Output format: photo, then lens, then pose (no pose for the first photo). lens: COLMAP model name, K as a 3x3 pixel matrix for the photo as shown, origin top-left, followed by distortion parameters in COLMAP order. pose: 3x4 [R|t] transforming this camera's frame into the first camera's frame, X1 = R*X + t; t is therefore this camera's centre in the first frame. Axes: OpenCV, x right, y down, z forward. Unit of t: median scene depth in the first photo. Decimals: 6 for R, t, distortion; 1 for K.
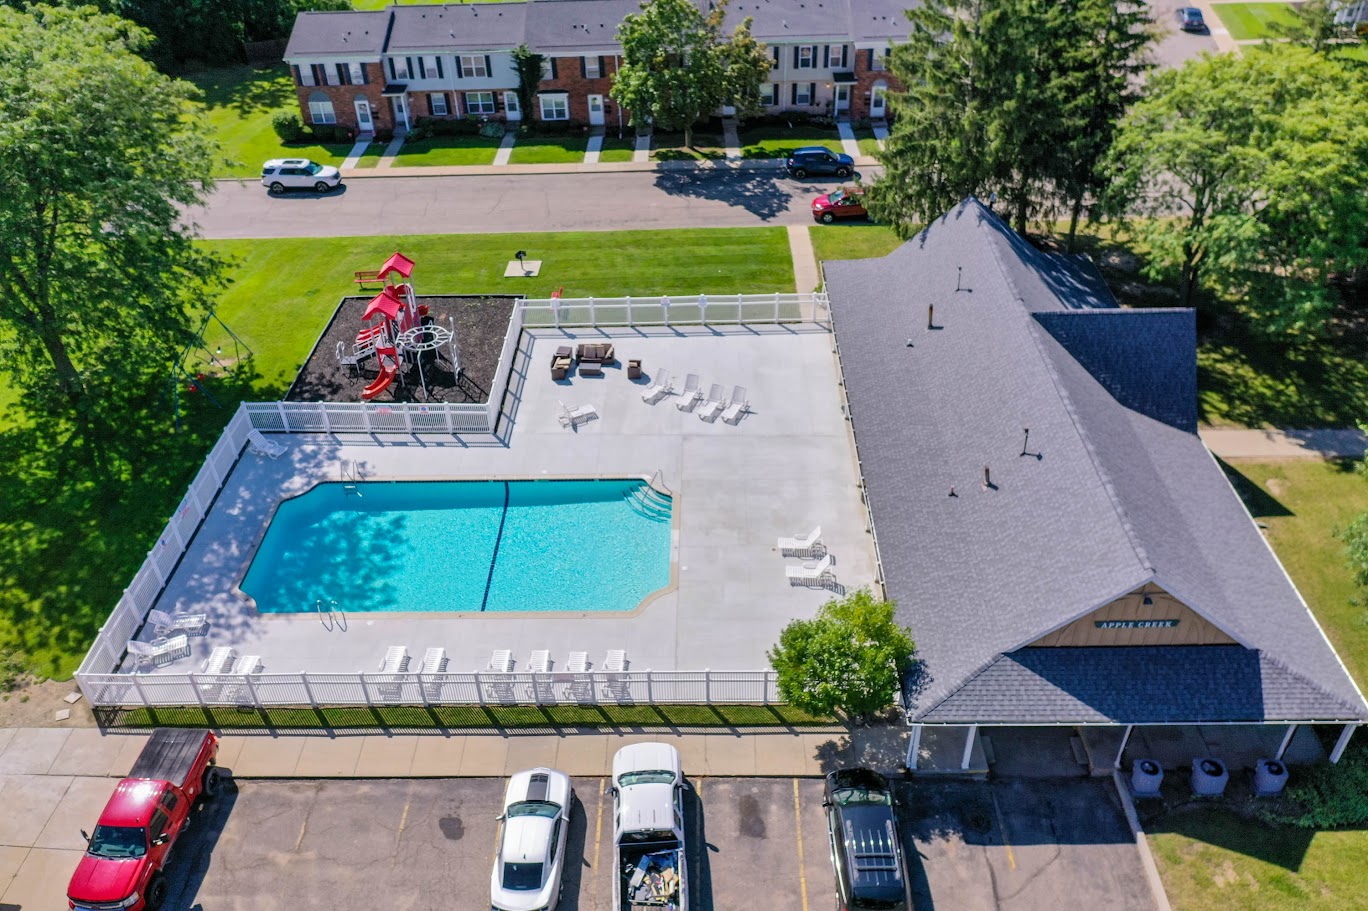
lens RADIAL K [[1113.7, 0, 684.0], [0, 1113.7, 455.5], [0, 0, 1]] dist [0.007344, 0.007511]
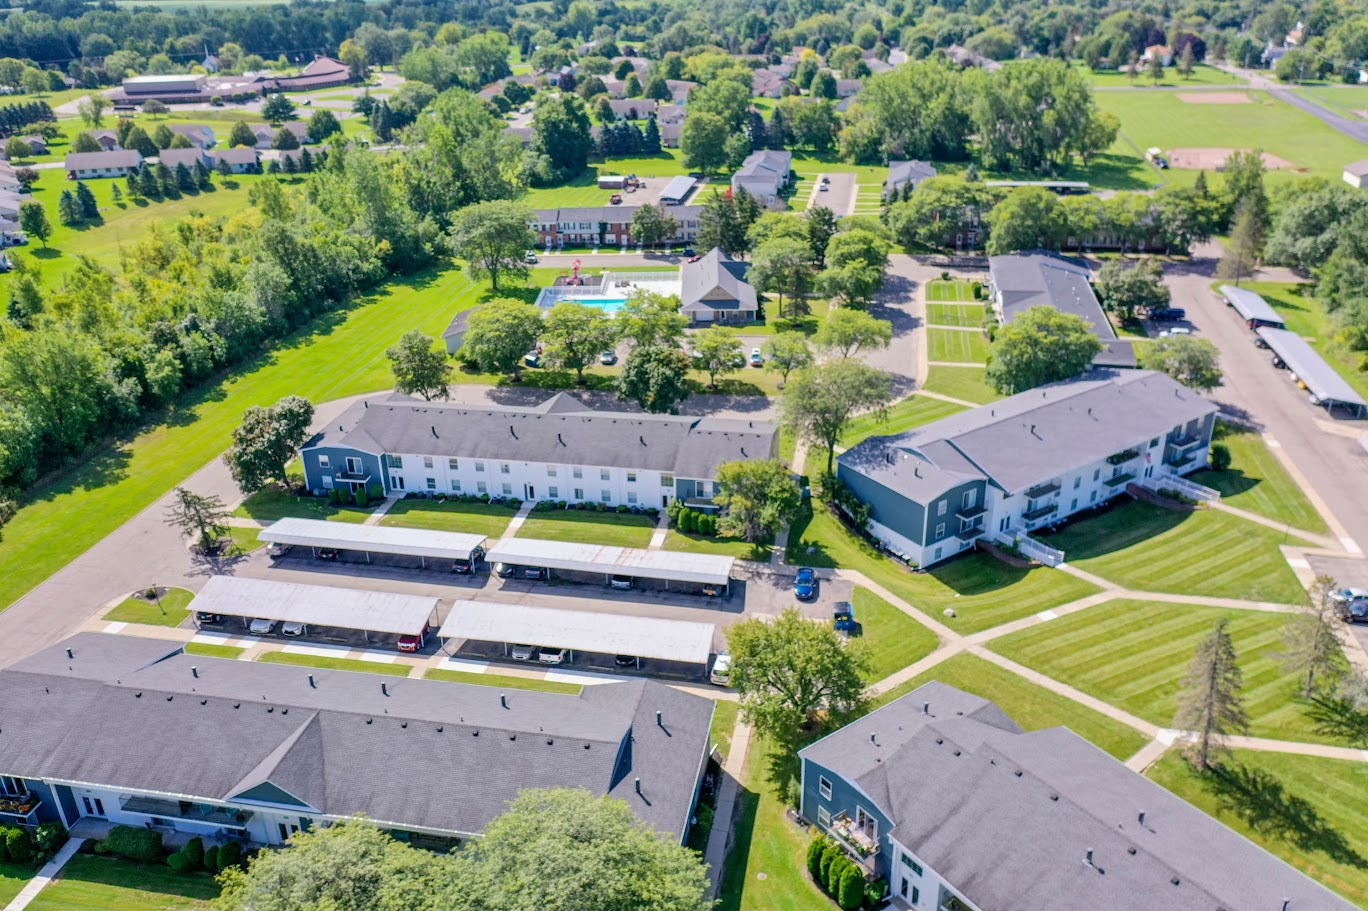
lens RADIAL K [[1113.7, 0, 684.0], [0, 1113.7, 455.5], [0, 0, 1]] dist [0.007344, 0.007511]
pose [[0.999916, 0.012367, -0.003766, 0.106570], [-0.012875, 0.978902, -0.203922, 0.912392], [0.001165, 0.203954, 0.978980, -1.919829]]
